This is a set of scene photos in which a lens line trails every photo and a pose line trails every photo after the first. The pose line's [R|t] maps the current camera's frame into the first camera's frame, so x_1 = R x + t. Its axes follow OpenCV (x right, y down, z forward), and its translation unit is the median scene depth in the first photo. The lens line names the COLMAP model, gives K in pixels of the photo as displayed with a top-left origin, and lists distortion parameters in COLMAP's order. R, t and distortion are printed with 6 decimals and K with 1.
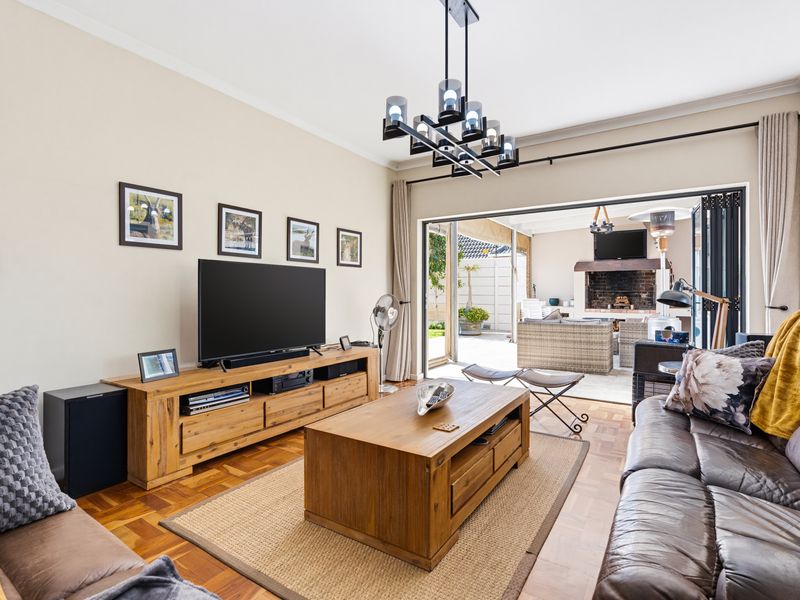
lens RADIAL K [[406.0, 0, 399.9], [0, 406.0, 298.5], [0, 0, 1]] dist [-0.002524, -0.002809]
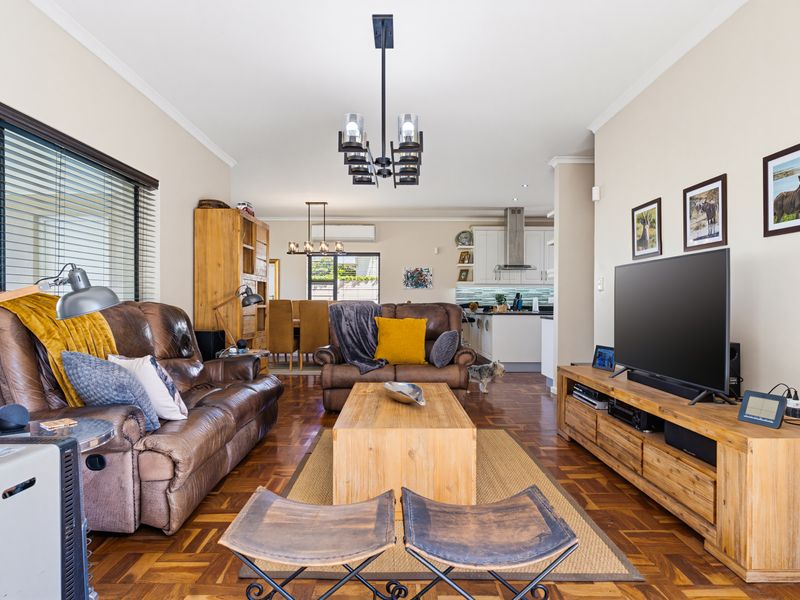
lens RADIAL K [[468.0, 0, 394.9], [0, 468.0, 304.6], [0, 0, 1]] dist [-0.000412, 0.000167]
pose [[-0.818100, -0.000270, -0.575076, 0.557497], [-0.004035, 0.999978, 0.005271, -0.003207], [0.575062, 0.006633, -0.818083, 1.372279]]
